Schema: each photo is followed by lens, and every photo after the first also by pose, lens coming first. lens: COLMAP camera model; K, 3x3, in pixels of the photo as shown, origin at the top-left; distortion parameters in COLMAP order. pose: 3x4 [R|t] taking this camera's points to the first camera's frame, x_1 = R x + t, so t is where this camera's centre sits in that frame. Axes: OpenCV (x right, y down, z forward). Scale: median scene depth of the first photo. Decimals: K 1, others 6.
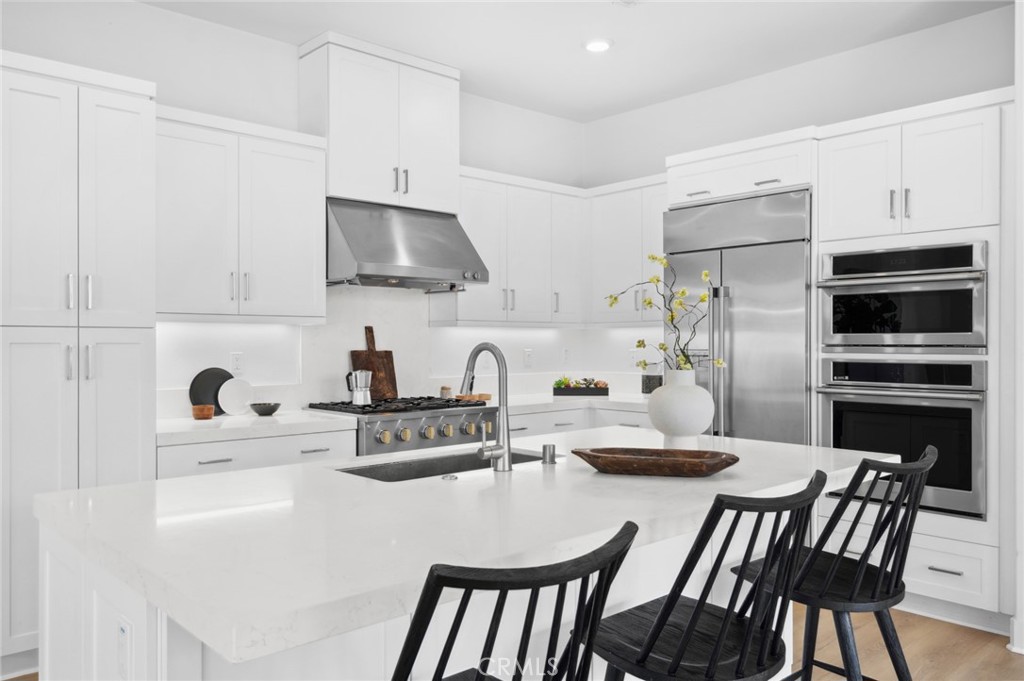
lens RADIAL K [[780.2, 0, 512.0], [0, 780.2, 340.5], [0, 0, 1]] dist [0.004934, -0.001024]
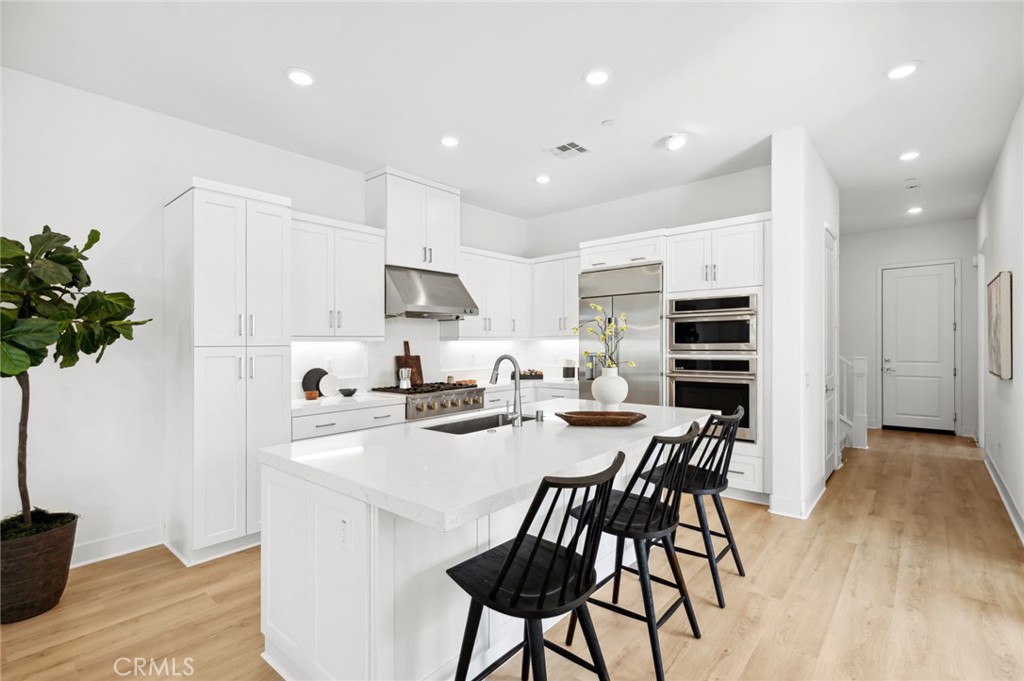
lens RADIAL K [[478.0, 0, 517.7], [0, 478.0, 347.9], [0, 0, 1]] dist [0.001516, 0.000252]
pose [[0.992430, -0.011203, 0.122301, -0.082708], [0.009952, 0.999892, 0.010837, -0.014360], [-0.122409, -0.009538, 0.992434, -0.052165]]
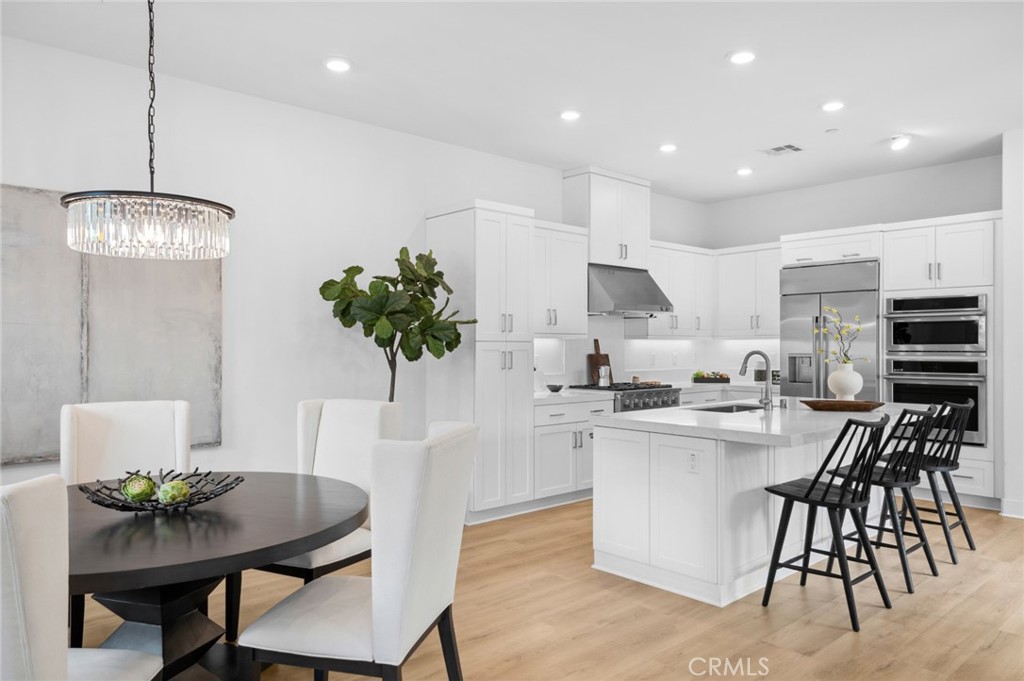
lens RADIAL K [[694.6, 0, 512.0], [0, 694.6, 340.5], [0, 0, 1]] dist [0.005627, -0.000221]
pose [[0.999951, 0.001055, -0.009889, -0.401637], [-0.001128, 0.999972, -0.007446, -0.004914], [0.009881, 0.007457, 0.999923, -0.527243]]
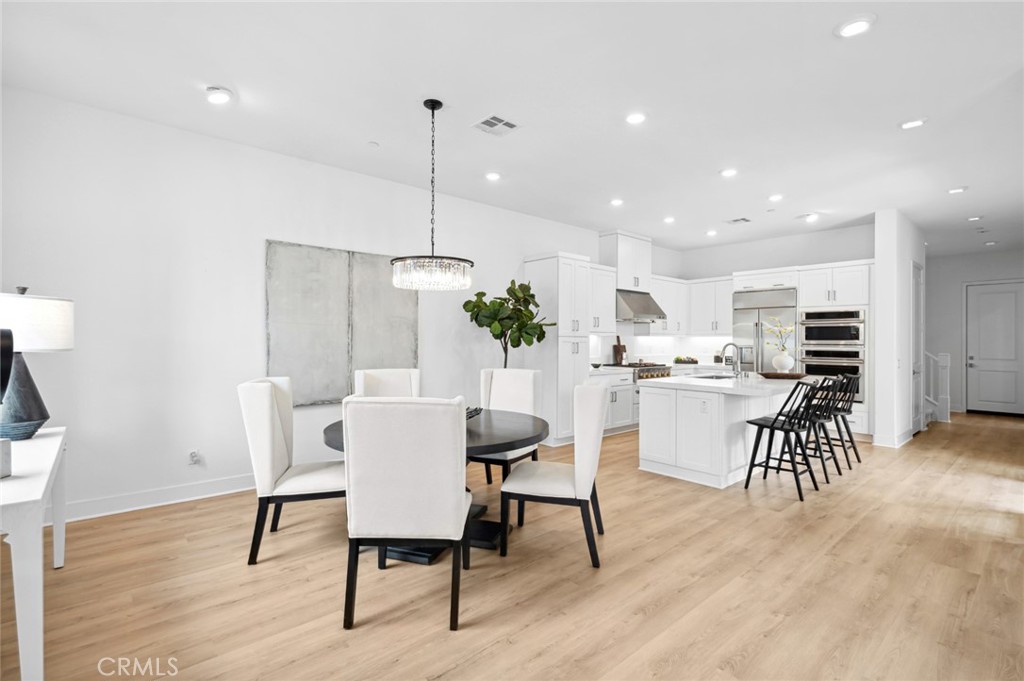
lens RADIAL K [[470.7, 0, 514.6], [0, 470.7, 335.2], [0, 0, 1]] dist [0.000008, 0.000100]
pose [[0.999711, 0.007772, -0.022757, -0.578174], [-0.007988, 0.999924, -0.009424, -0.002392], [0.022682, 0.009603, 0.999697, -0.696036]]
